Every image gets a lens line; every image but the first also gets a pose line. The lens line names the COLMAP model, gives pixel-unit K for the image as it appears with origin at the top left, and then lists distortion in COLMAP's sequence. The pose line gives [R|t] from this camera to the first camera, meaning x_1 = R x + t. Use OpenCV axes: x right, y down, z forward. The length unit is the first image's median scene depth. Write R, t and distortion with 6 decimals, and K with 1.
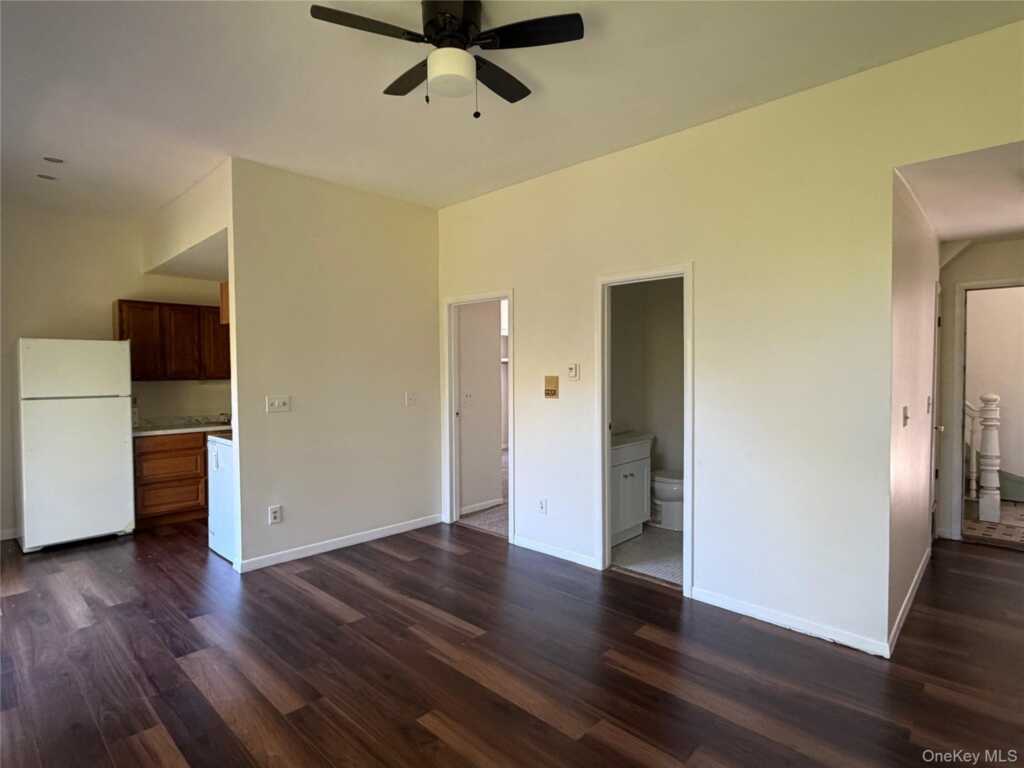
lens RADIAL K [[536.7, 0, 512.0], [0, 536.7, 384.0], [0, 0, 1]] dist [0.001931, 0.001379]
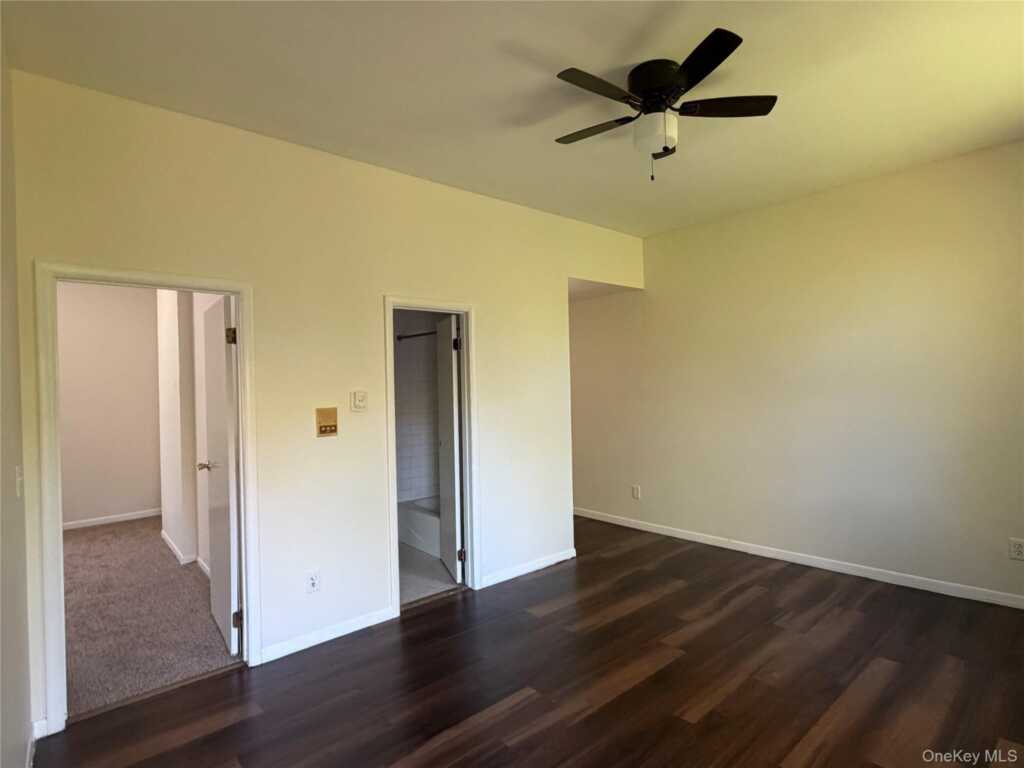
lens RADIAL K [[536.7, 0, 512.0], [0, 536.7, 384.0], [0, 0, 1]] dist [0.001931, 0.001379]
pose [[0.098961, -0.000529, 0.995091, -0.677075], [0.052288, 0.998621, -0.004669, -0.032156], [-0.993717, 0.052493, 0.098852, 0.647970]]
